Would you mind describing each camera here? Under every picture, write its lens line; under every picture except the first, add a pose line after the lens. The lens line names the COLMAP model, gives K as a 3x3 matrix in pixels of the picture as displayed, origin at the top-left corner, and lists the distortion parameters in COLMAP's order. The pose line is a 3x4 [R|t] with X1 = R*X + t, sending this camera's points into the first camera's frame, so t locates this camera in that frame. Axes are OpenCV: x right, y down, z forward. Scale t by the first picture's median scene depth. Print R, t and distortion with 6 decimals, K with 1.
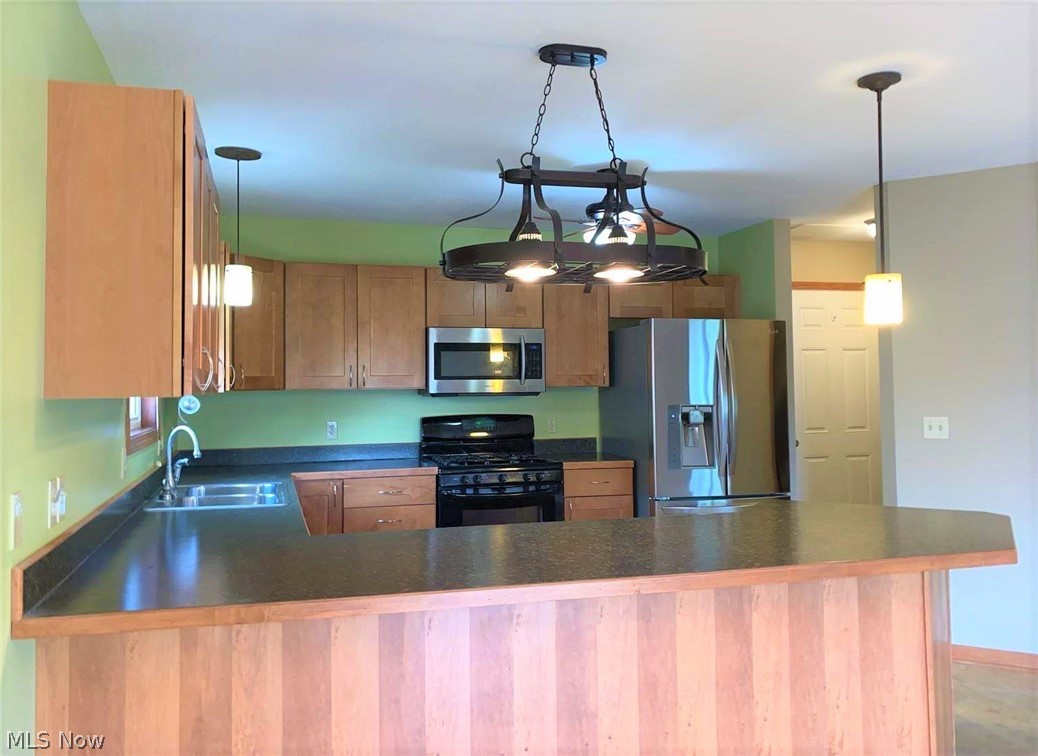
lens RADIAL K [[853.3, 0, 492.1], [0, 853.3, 345.7], [0, 0, 1]] dist [0.082744, 0.000182]
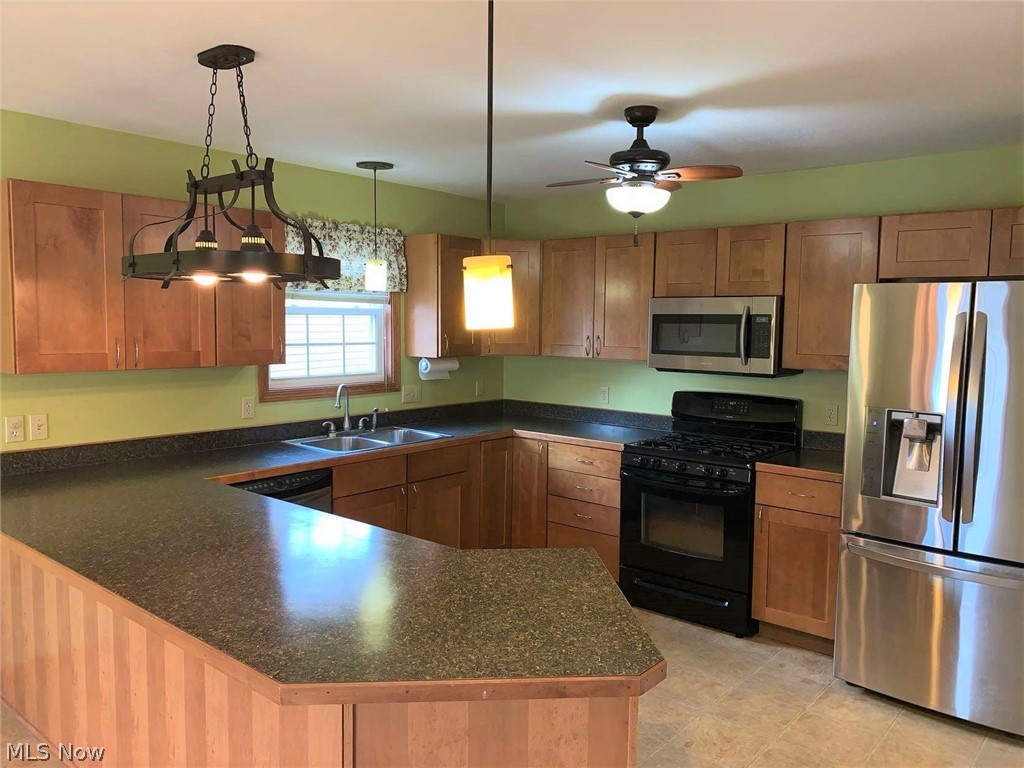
lens RADIAL K [[780.0, 0, 512.0], [0, 780.0, 384.0], [0, 0, 1]] dist [0.105997, -0.159696]
pose [[0.557392, 0.085376, -0.825848, 0.603245], [0.020167, 0.993013, 0.116269, -0.032589], [0.830004, -0.081463, 0.551776, 0.414468]]
